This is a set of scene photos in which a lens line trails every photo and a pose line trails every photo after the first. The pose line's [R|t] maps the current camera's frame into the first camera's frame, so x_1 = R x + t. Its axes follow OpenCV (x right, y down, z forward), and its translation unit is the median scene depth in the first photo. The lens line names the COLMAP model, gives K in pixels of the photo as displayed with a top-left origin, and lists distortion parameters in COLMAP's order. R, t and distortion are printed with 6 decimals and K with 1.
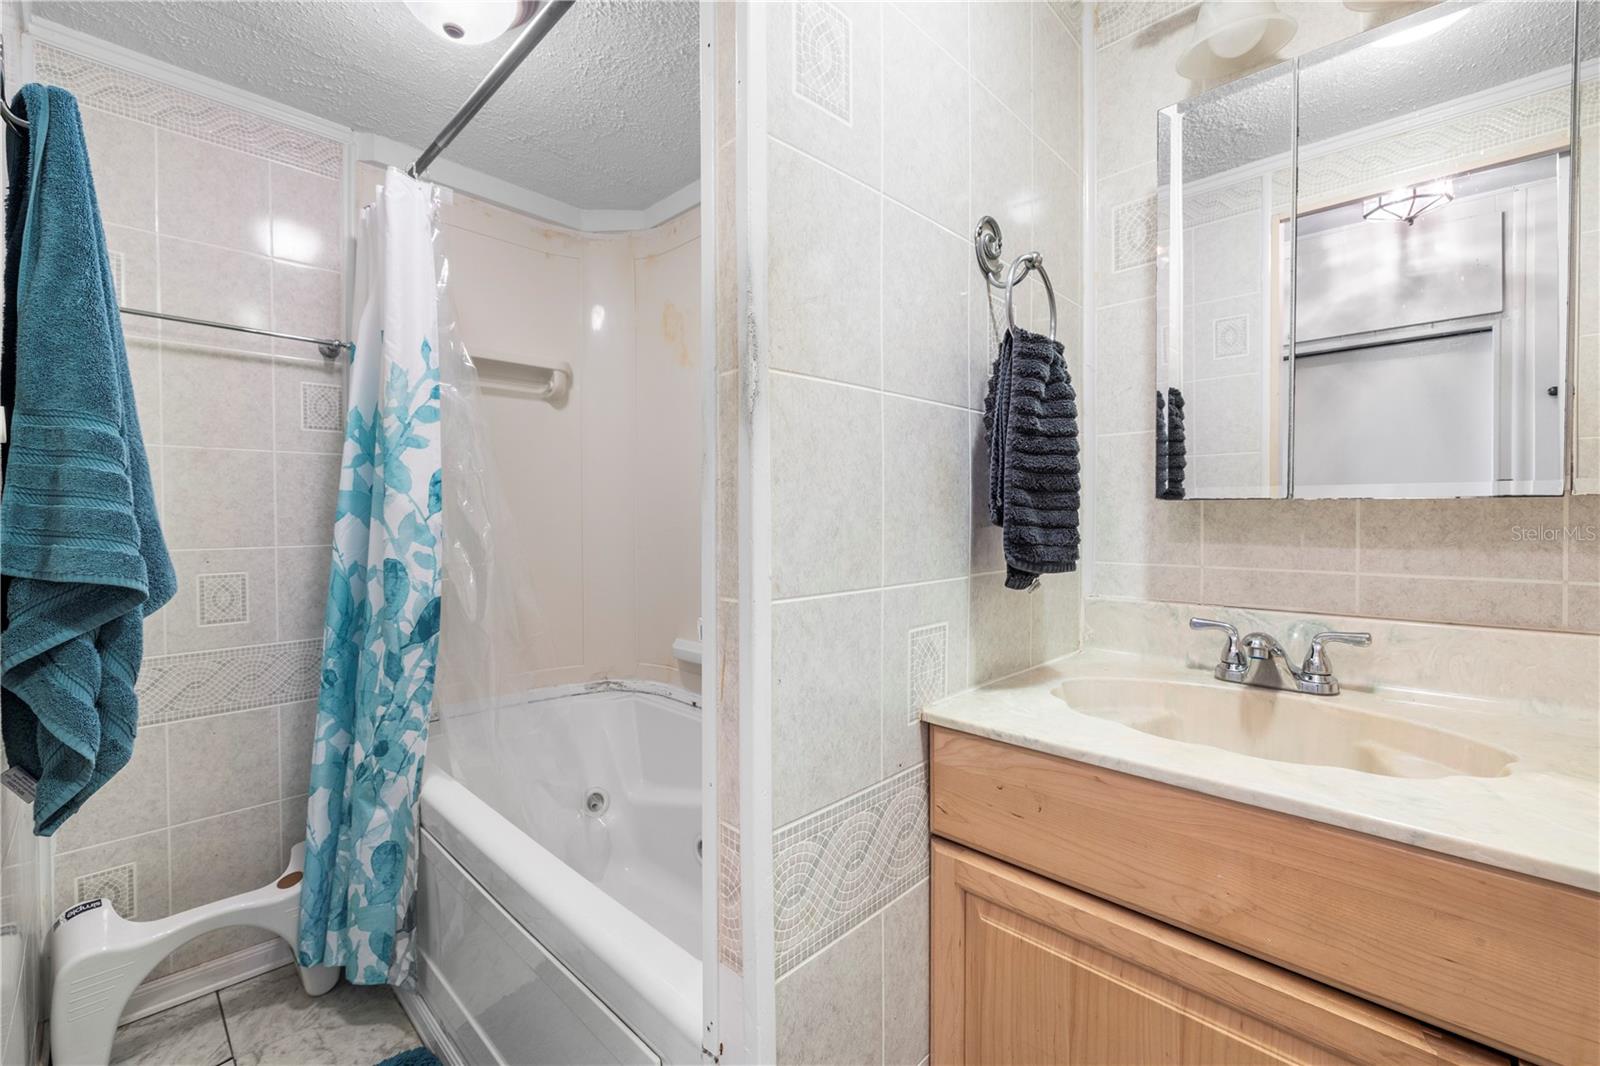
lens RADIAL K [[677.4, 0, 798.1], [0, 677.4, 523.3], [0, 0, 1]] dist [0.002857, -0.000029]
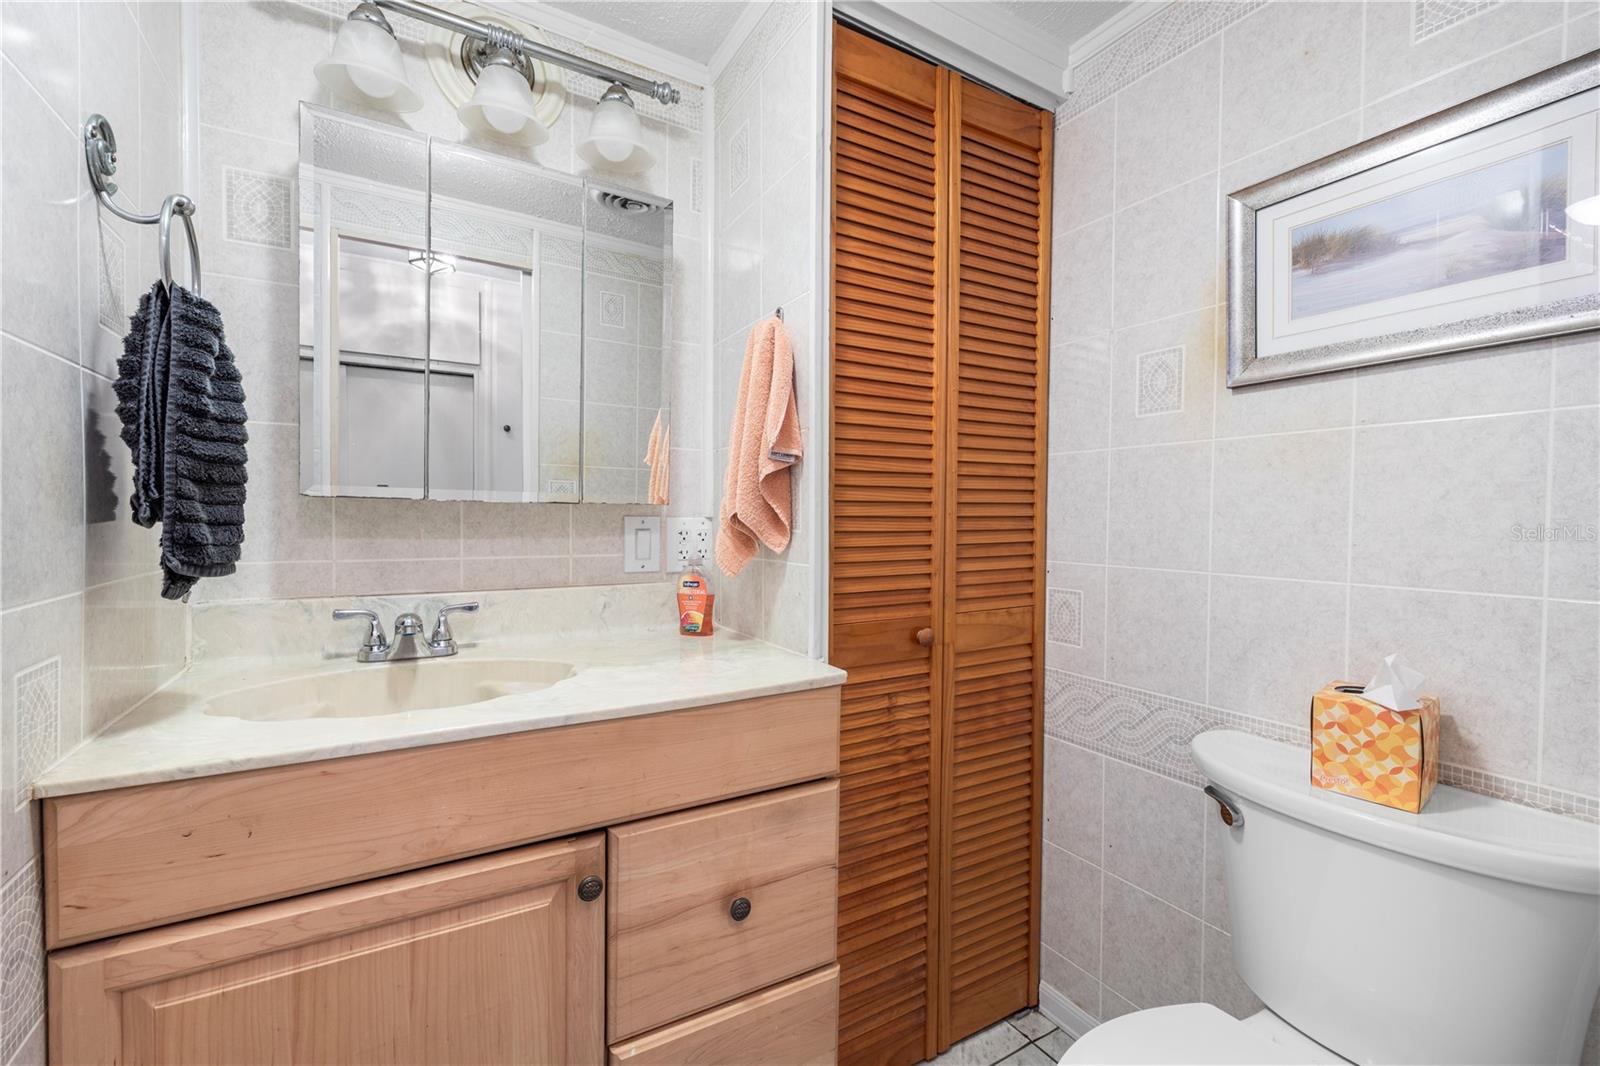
lens RADIAL K [[677.4, 0, 798.2], [0, 677.4, 529.6], [0, 0, 1]] dist [0.002857, -0.000029]
pose [[0.258010, -0.014135, 0.966039, -0.281874], [-0.002736, 0.999878, 0.015361, -0.002768], [-0.966138, -0.006607, 0.257940, 0.047439]]
